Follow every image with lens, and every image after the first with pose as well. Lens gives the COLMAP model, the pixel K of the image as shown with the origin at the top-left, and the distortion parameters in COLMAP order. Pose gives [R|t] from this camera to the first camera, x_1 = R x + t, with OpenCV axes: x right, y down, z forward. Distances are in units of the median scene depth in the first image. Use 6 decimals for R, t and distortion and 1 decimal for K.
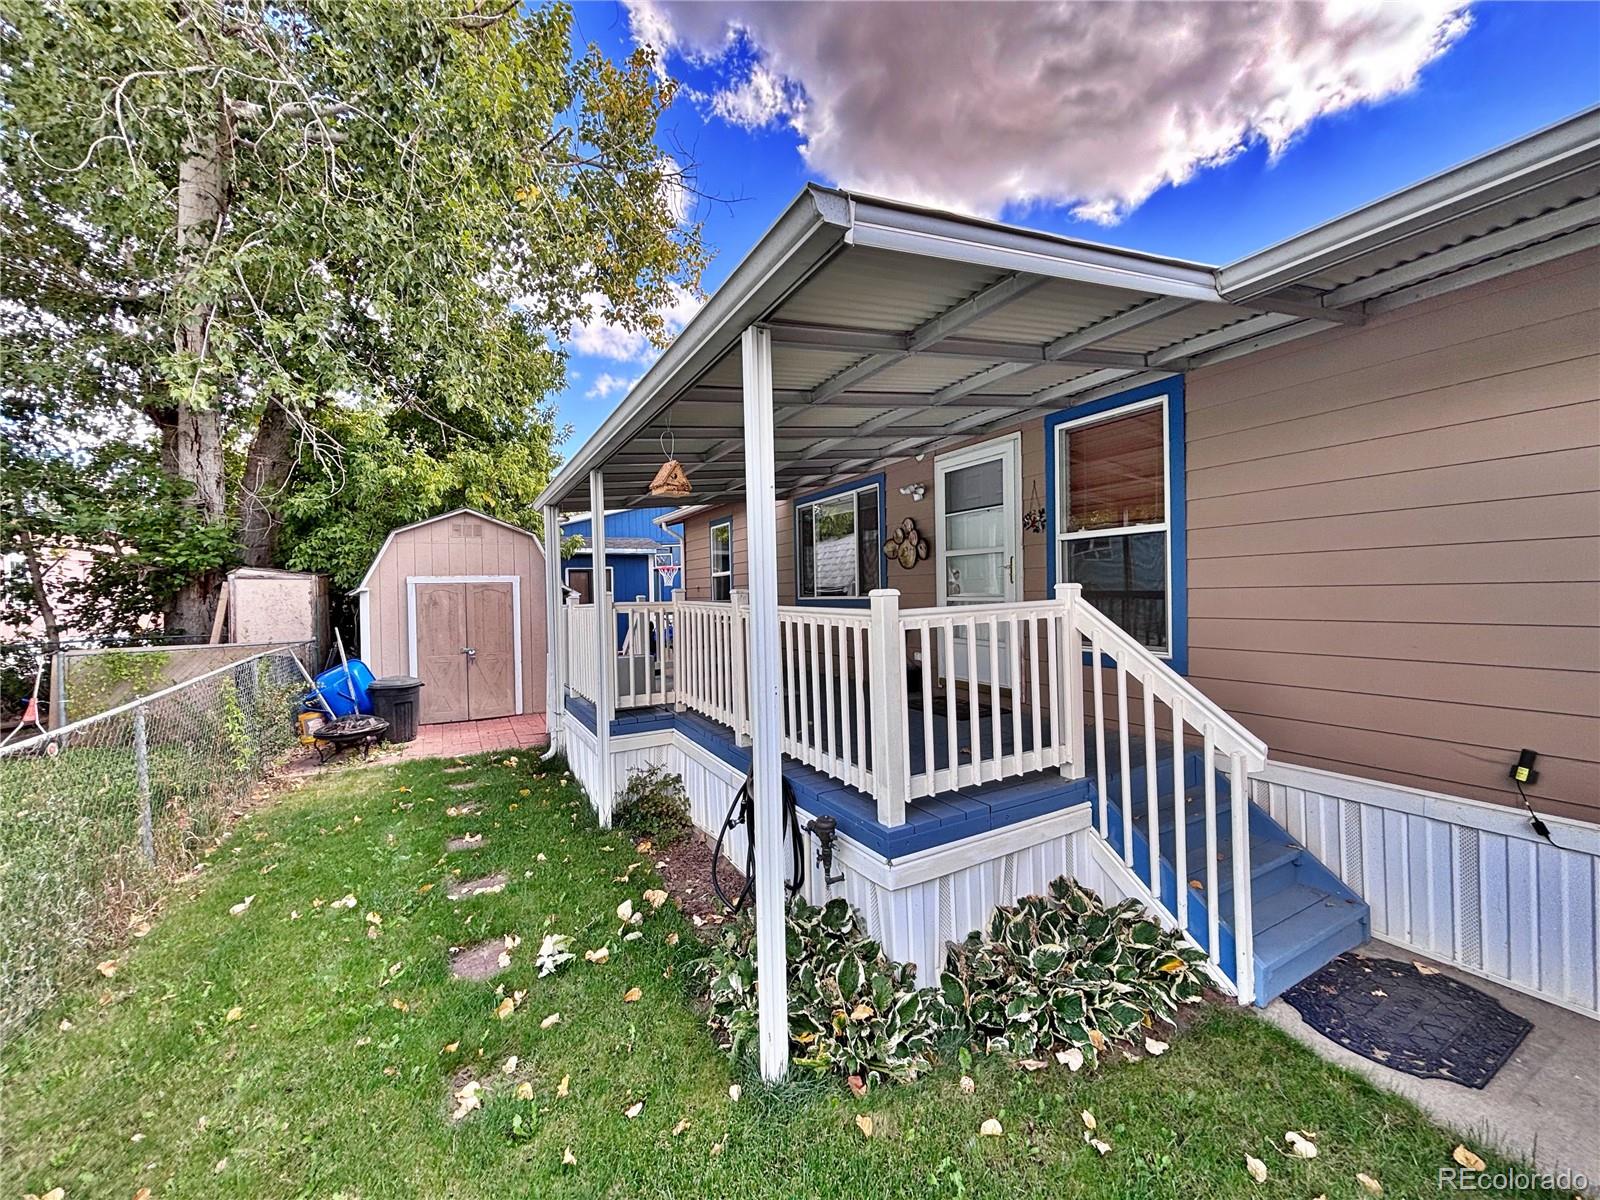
lens RADIAL K [[649.0, 0, 796.6], [0, 649.0, 591.5], [0, 0, 1]] dist [0.001742, -0.000270]
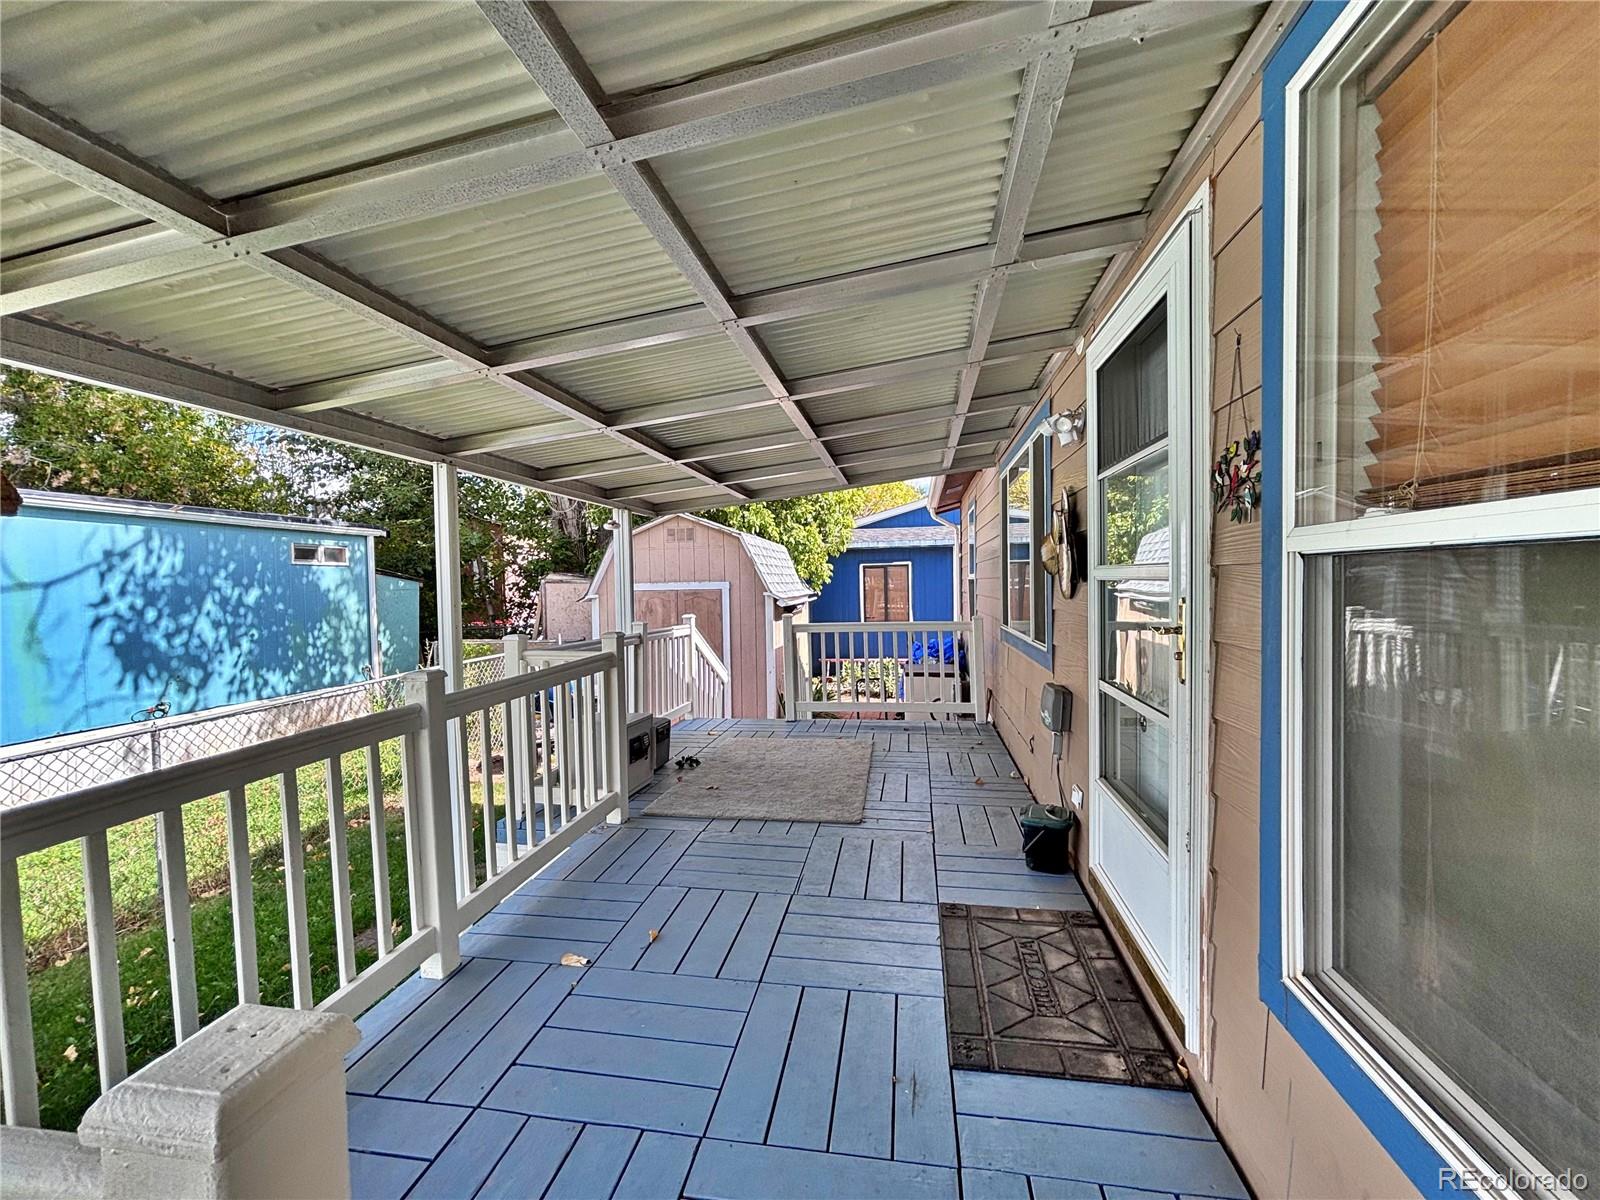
lens RADIAL K [[649.0, 0, 802.0], [0, 649.0, 607.1], [0, 0, 1]] dist [0.001742, -0.000270]
pose [[0.792402, 0.030620, -0.609230, 0.210370], [0.001862, 0.998613, 0.052613, -0.036896], [0.609996, -0.042825, 0.791246, 0.354487]]
